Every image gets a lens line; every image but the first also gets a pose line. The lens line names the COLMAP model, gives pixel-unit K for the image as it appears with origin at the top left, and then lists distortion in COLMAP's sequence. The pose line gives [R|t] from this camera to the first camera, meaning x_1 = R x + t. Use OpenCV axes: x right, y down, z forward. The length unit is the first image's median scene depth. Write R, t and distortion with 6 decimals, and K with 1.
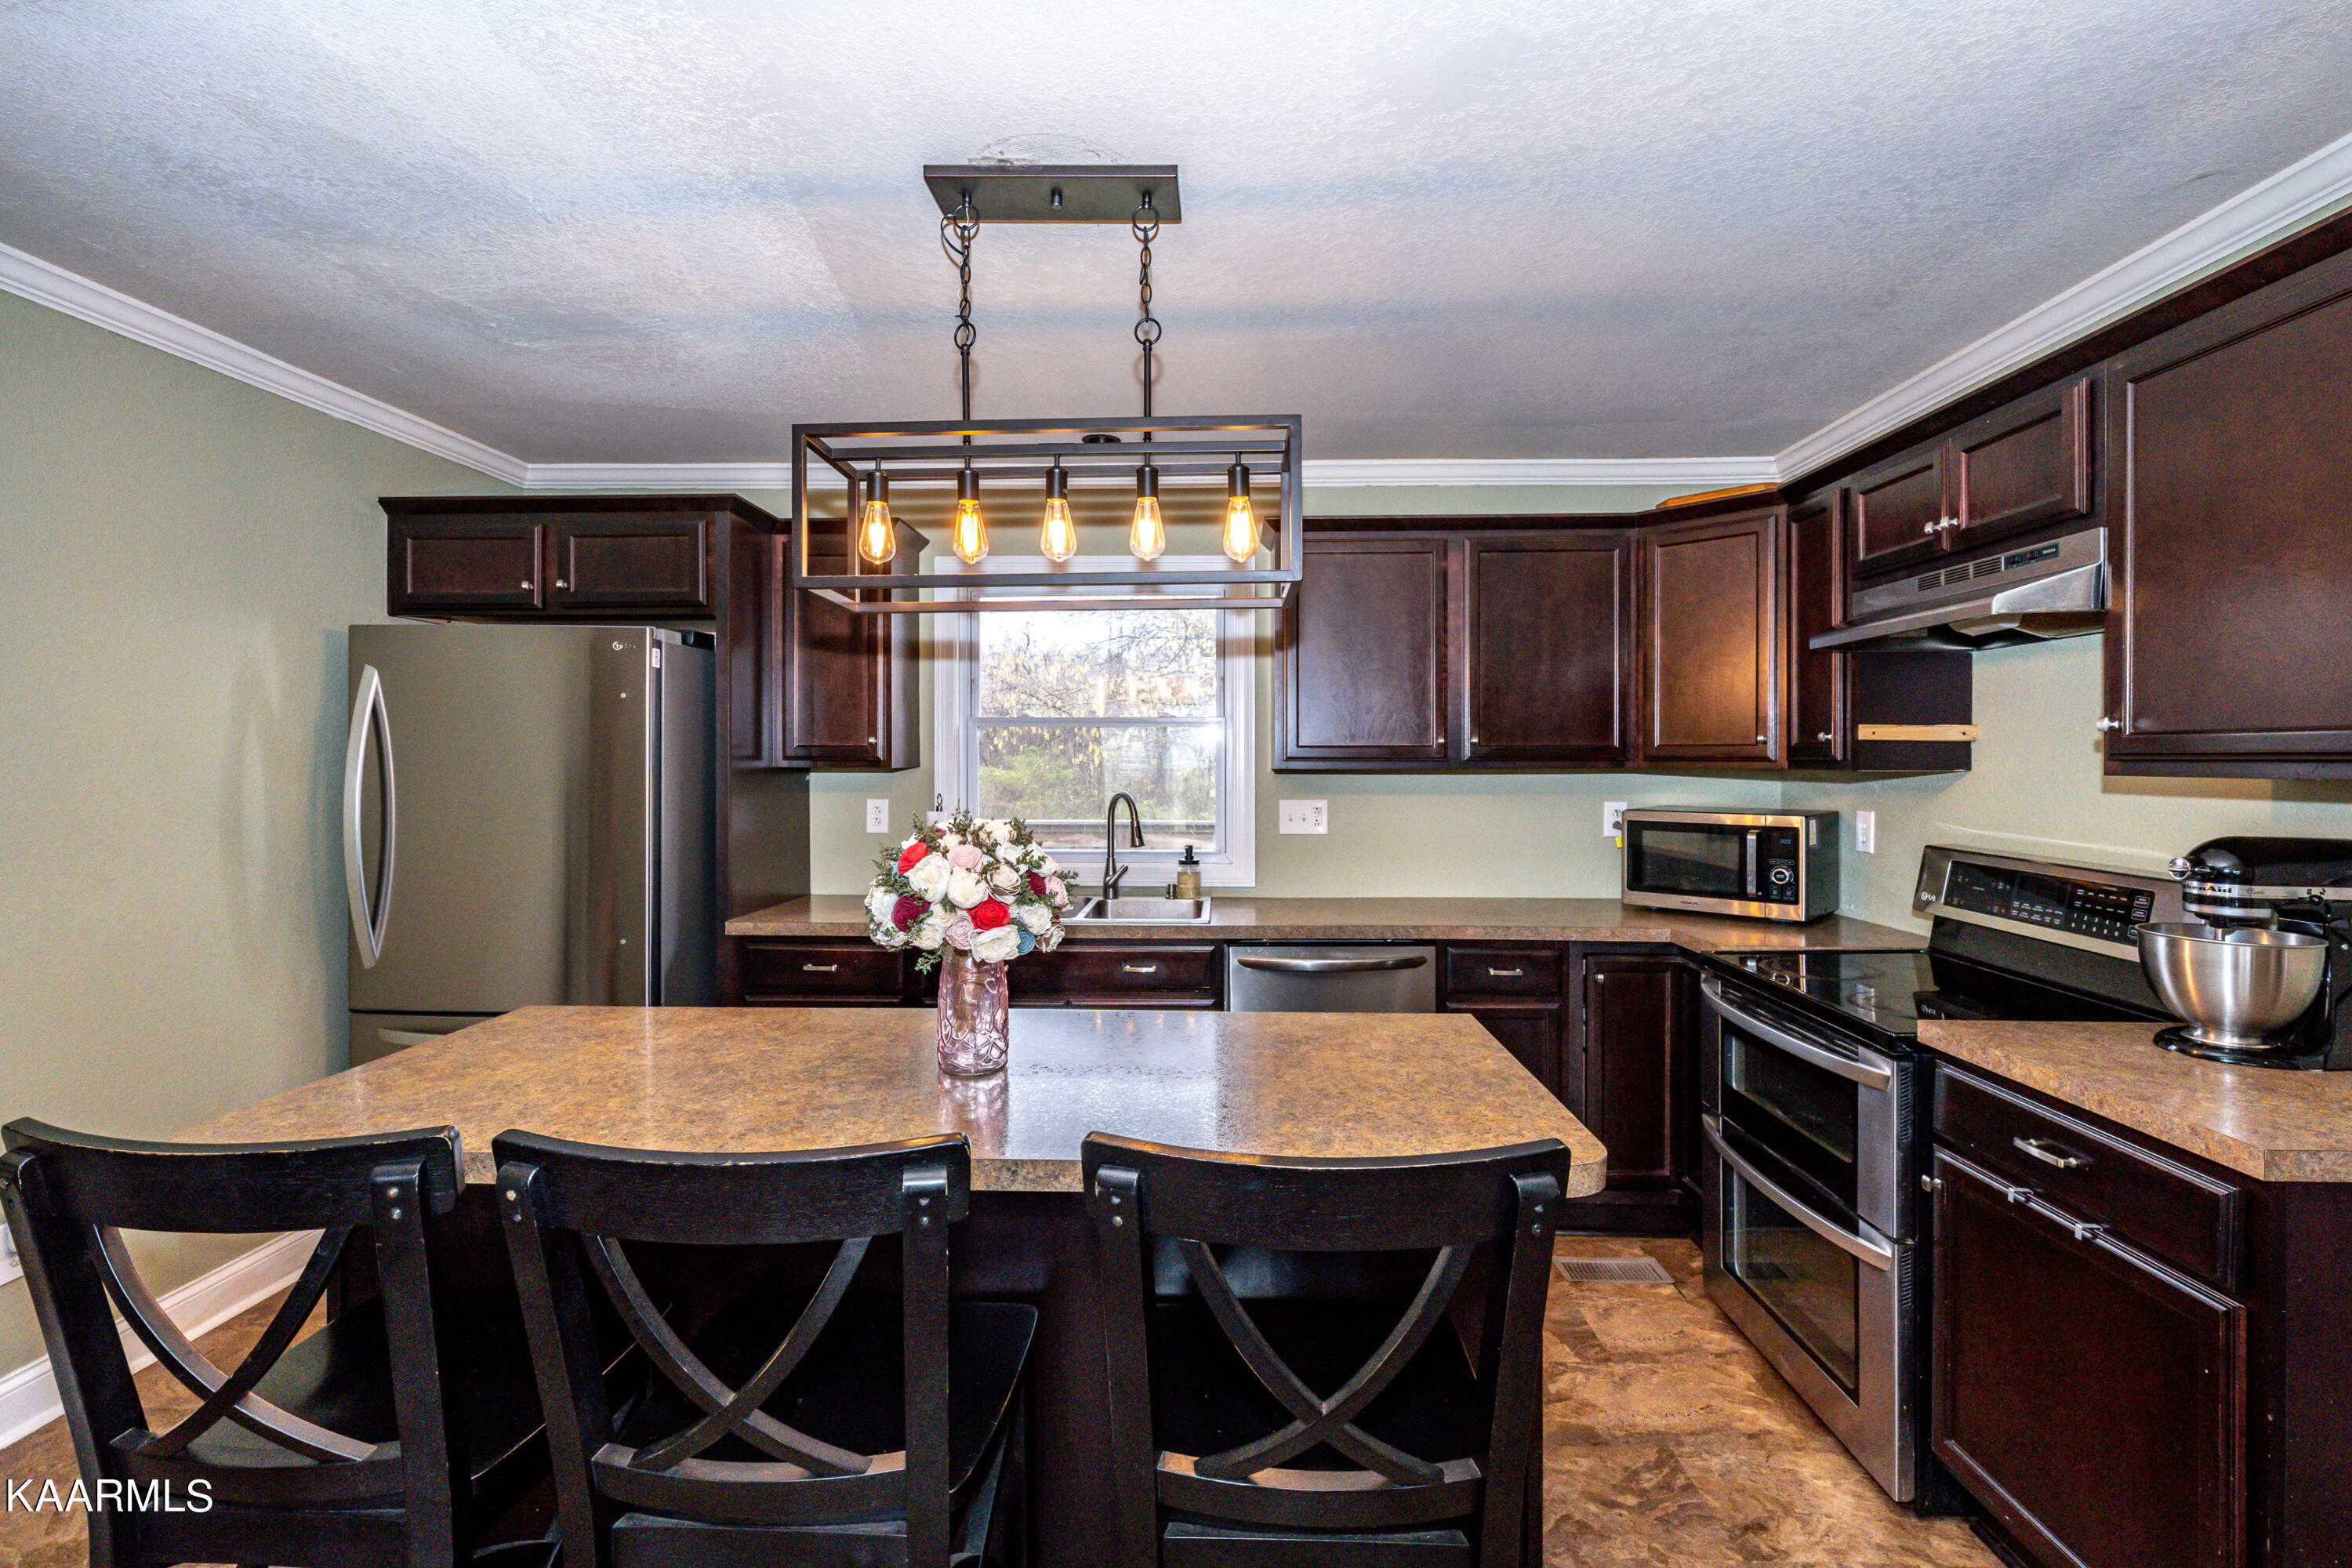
lens RADIAL K [[1019.2, 0, 1176.5], [0, 1019.2, 767.2], [0, 0, 1]] dist [-0.003959, -0.000348]
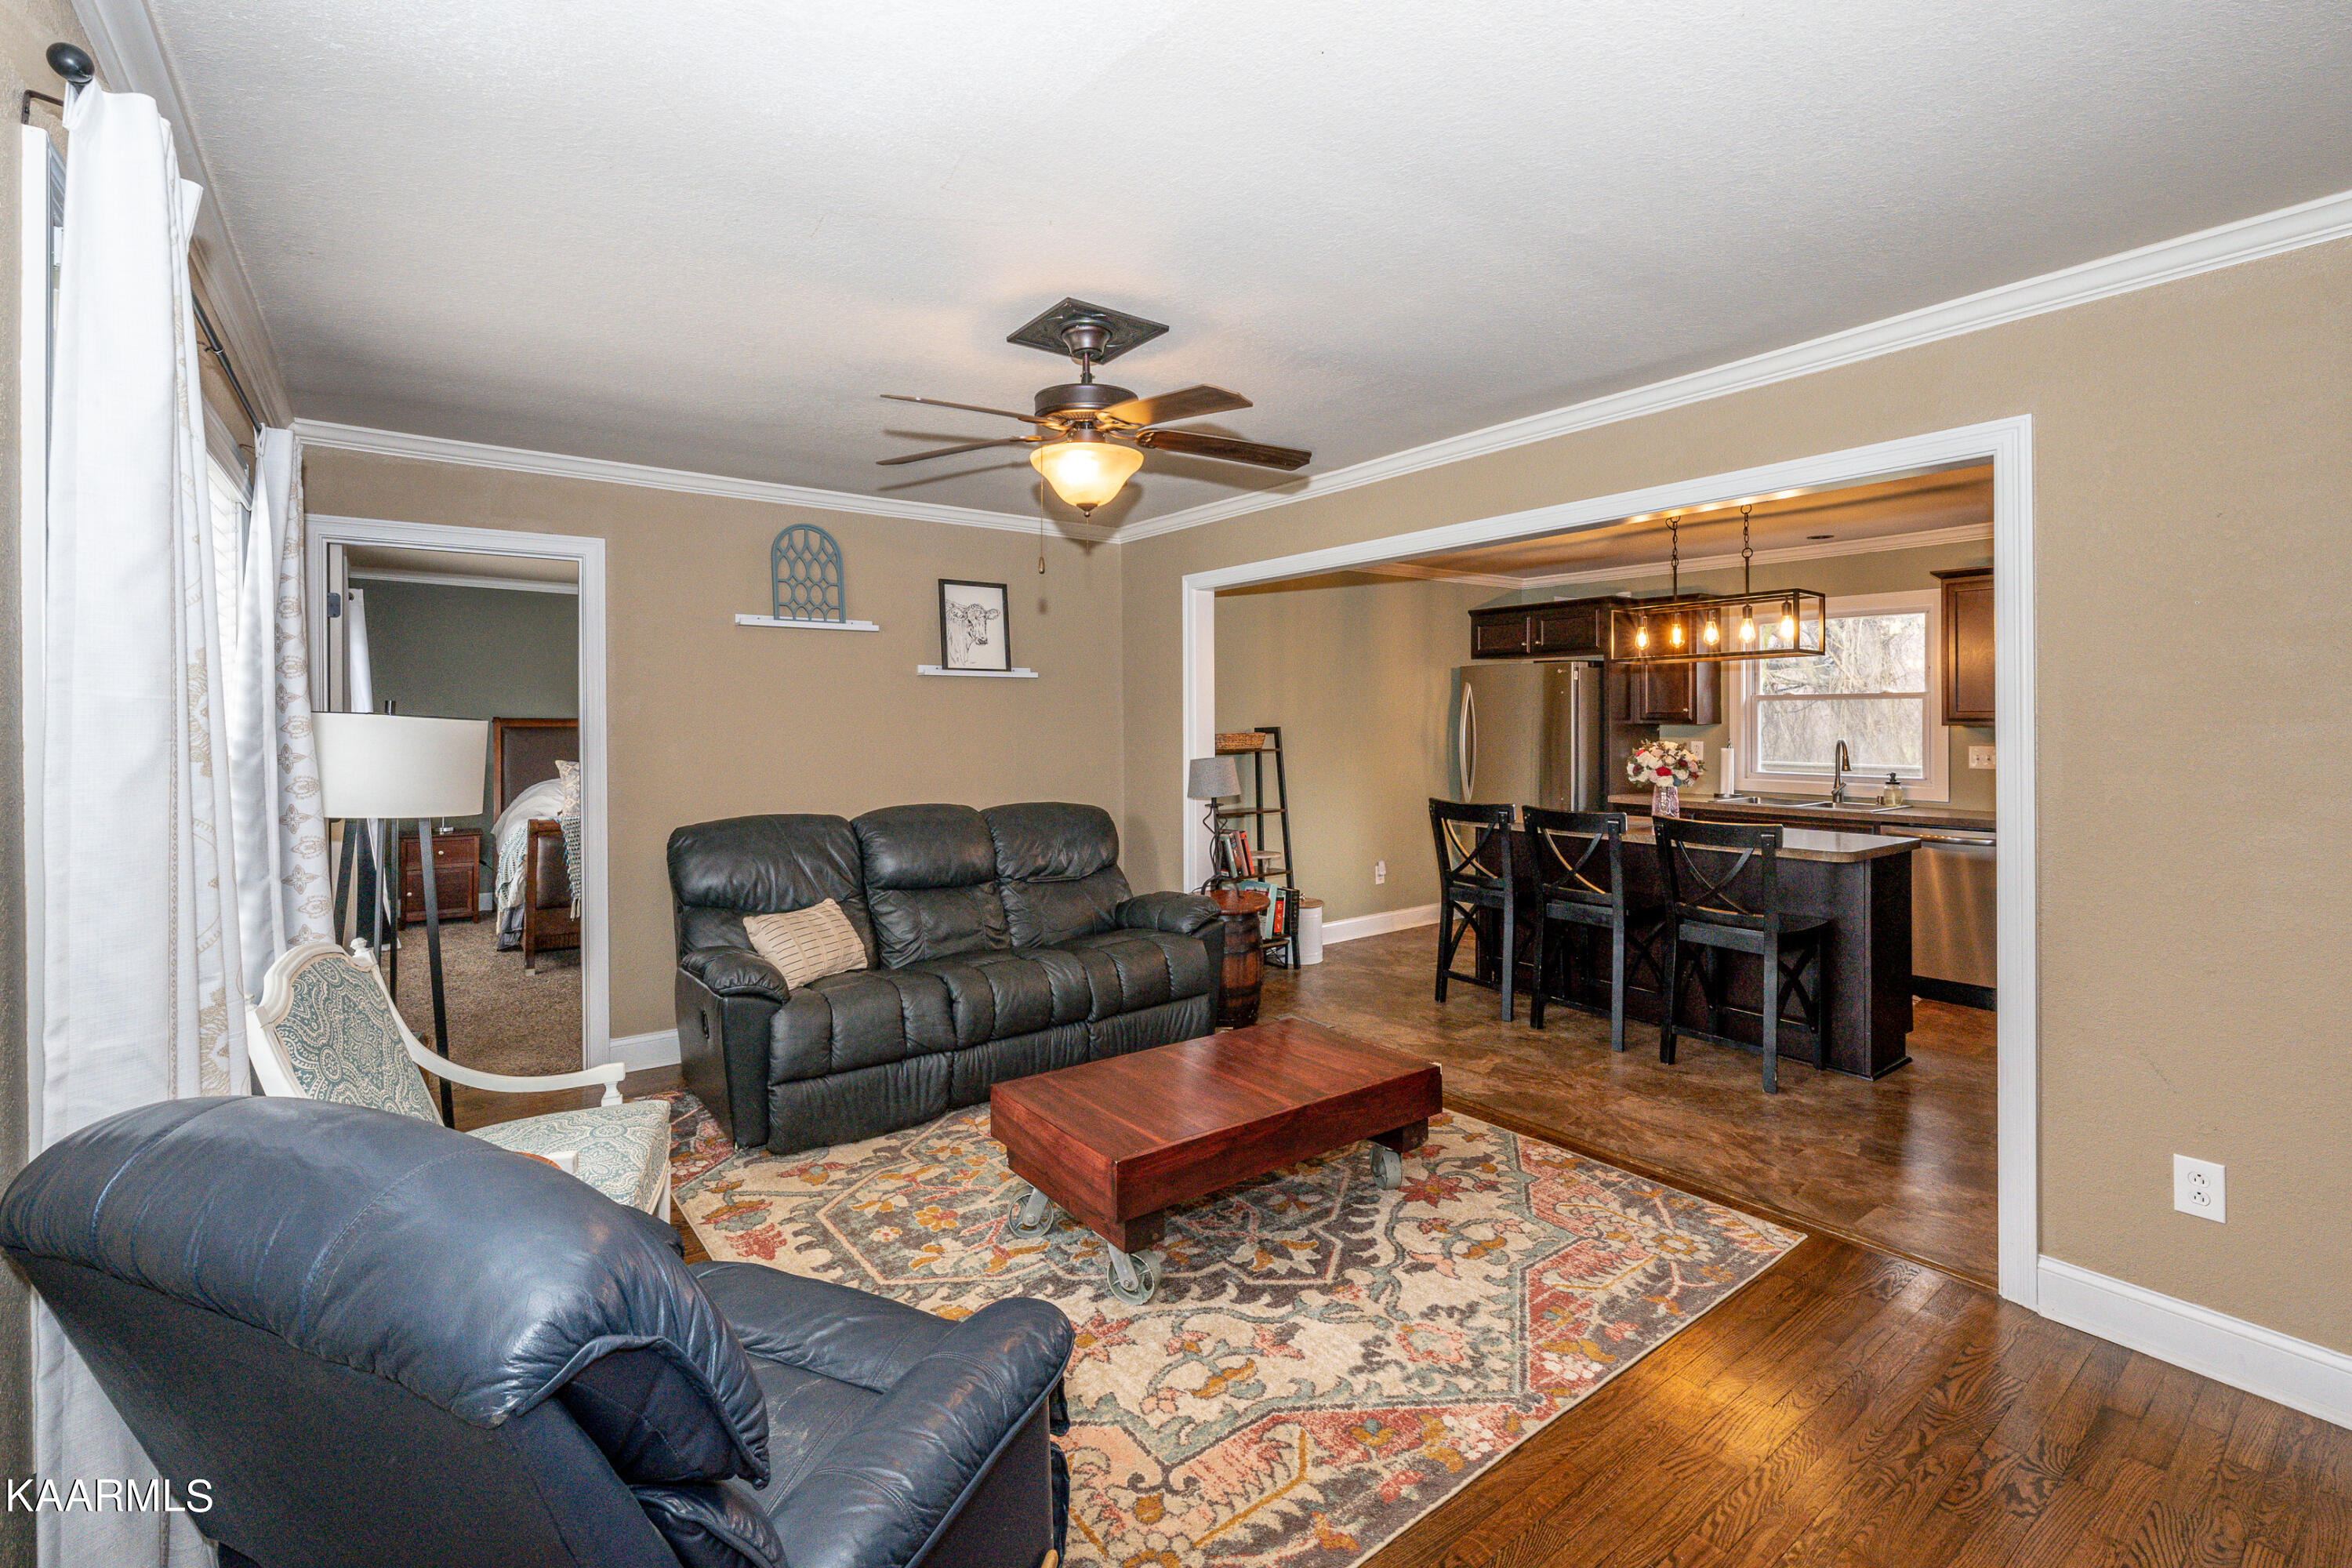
lens RADIAL K [[995.3, 0, 1168.8], [0, 995.3, 729.3], [0, 0, 1]] dist [-0.009006, -0.000254]
pose [[0.620614, 0.006235, -0.784091, 0.729585], [-0.001749, 0.999977, 0.006567, 0.000253], [0.784114, -0.002704, 0.620611, -1.193009]]
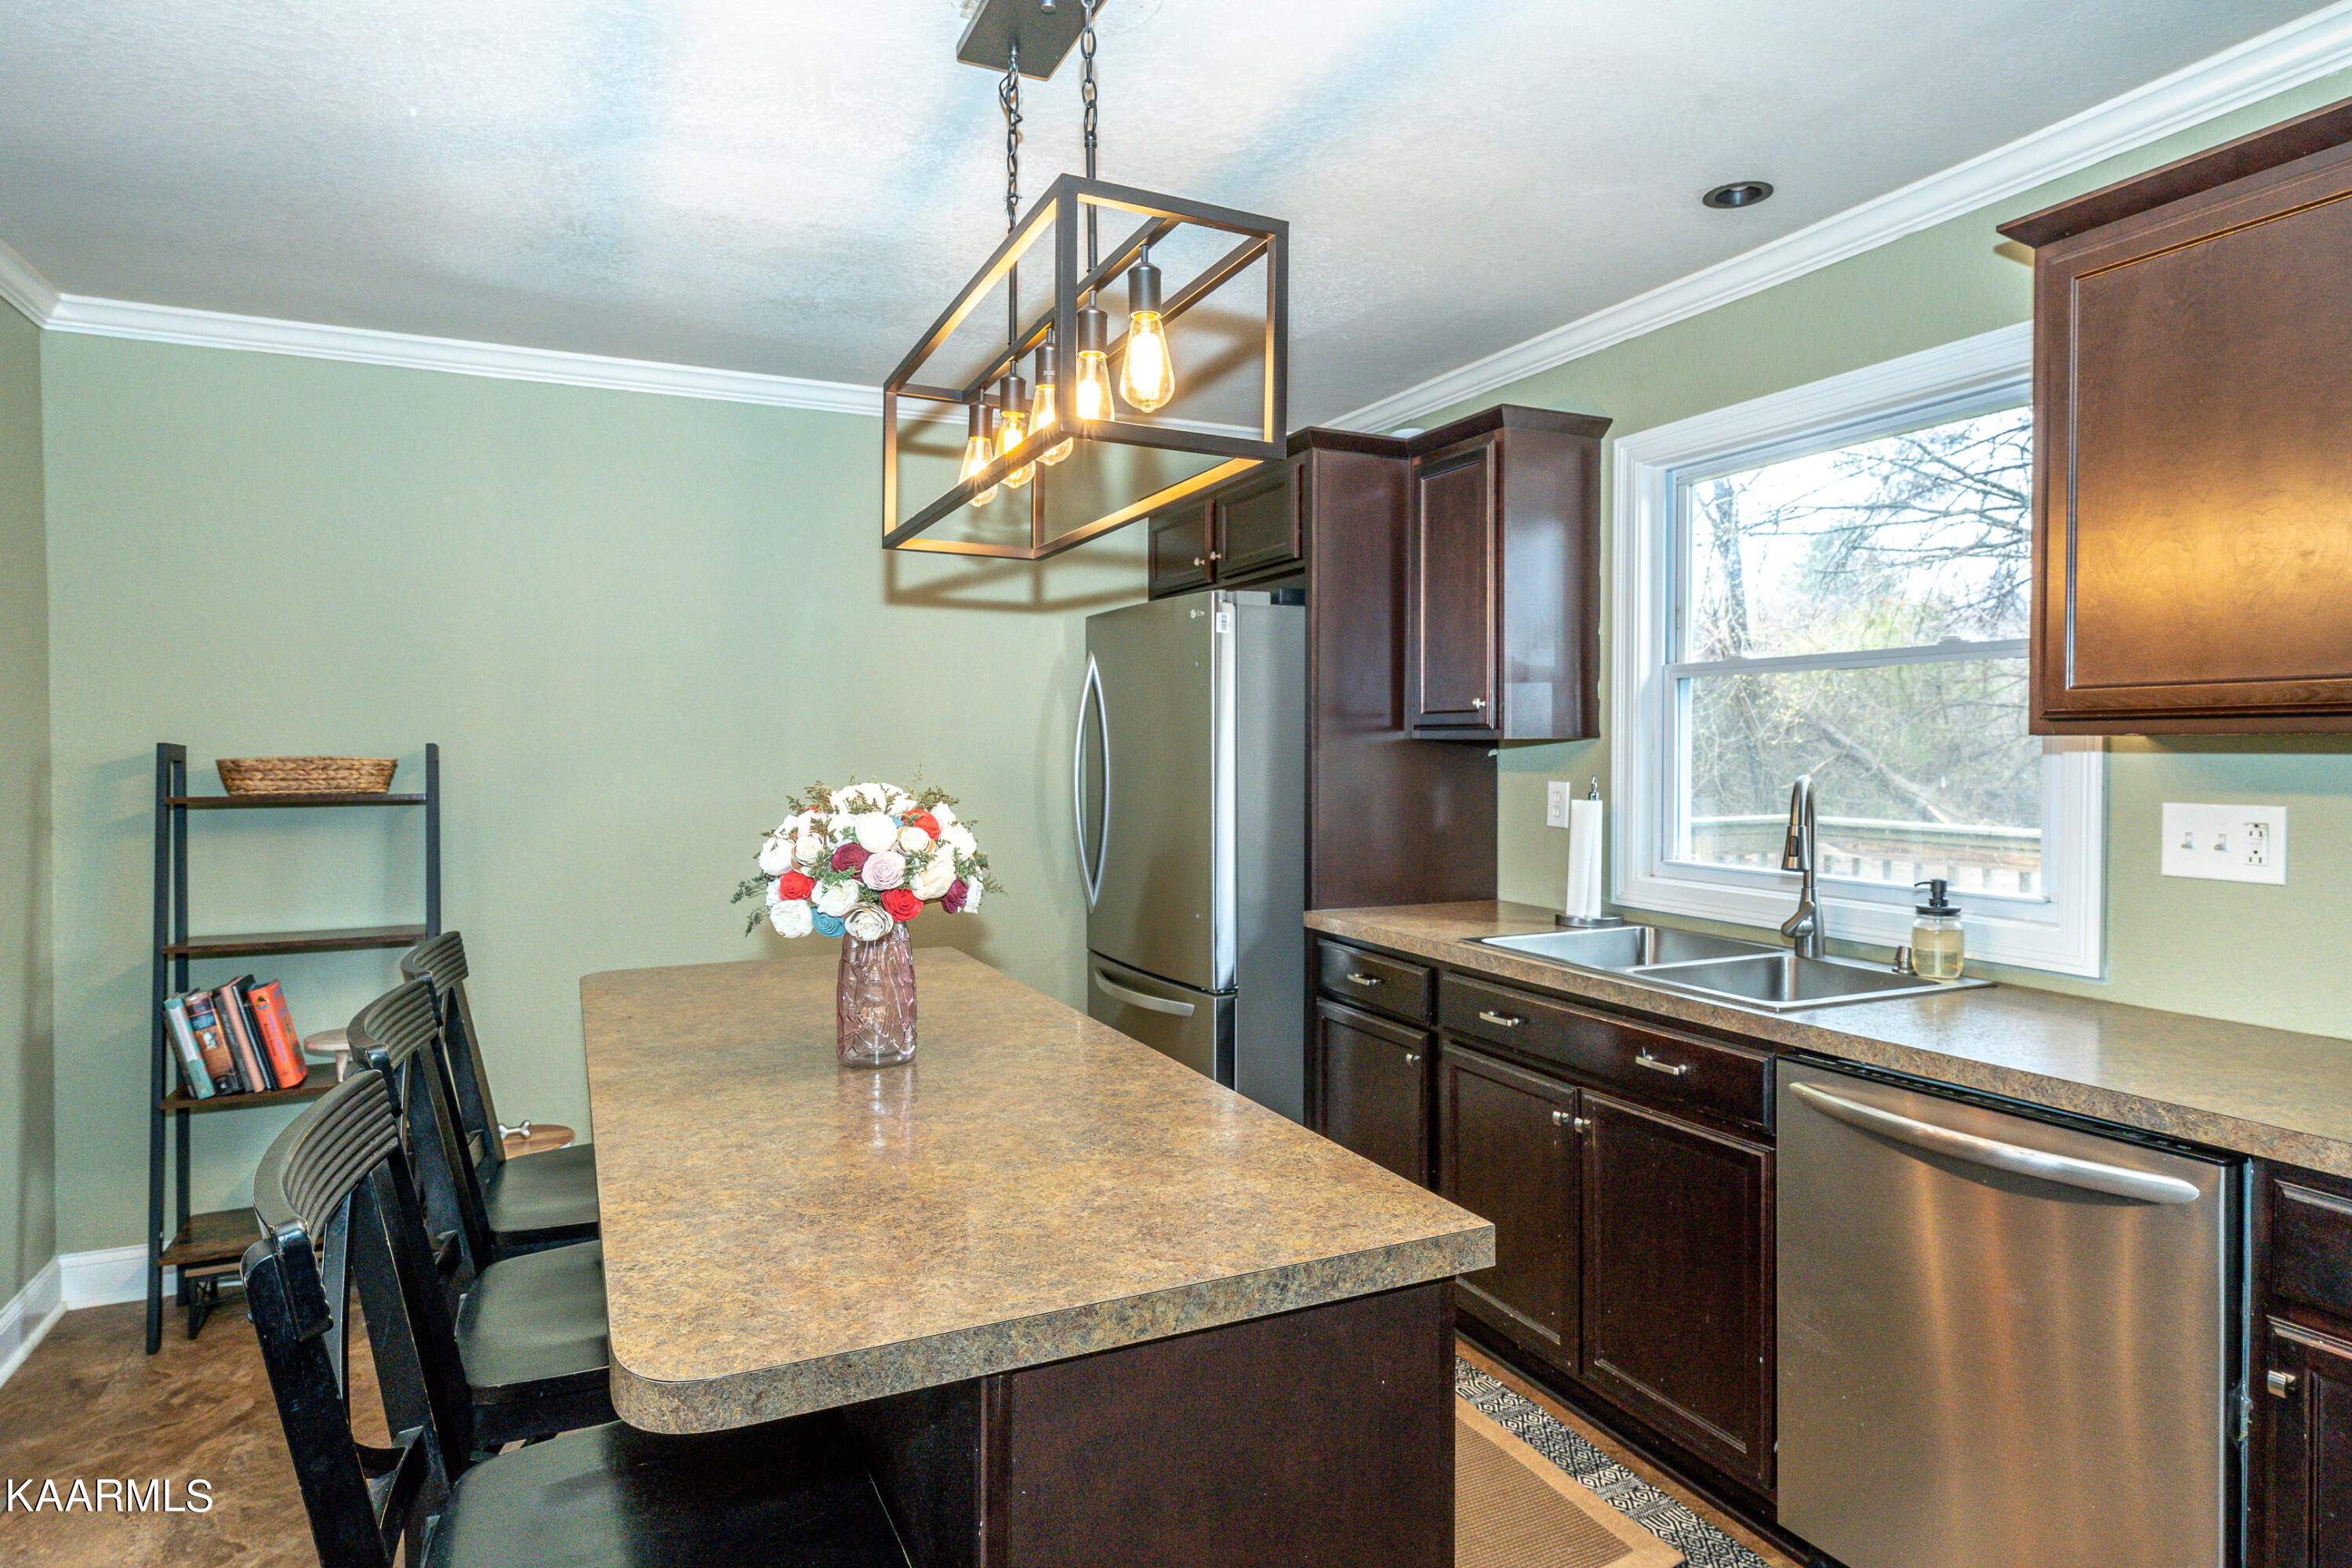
lens RADIAL K [[1279.6, 0, 1181.5], [0, 1279.6, 775.6], [0, 0, 1]] dist [0.006797, 0.000894]
pose [[0.466537, 0.018030, -0.884318, 0.587750], [-0.002670, 0.999816, 0.018977, 0.013912], [0.884498, -0.006492, 0.466500, 0.457064]]
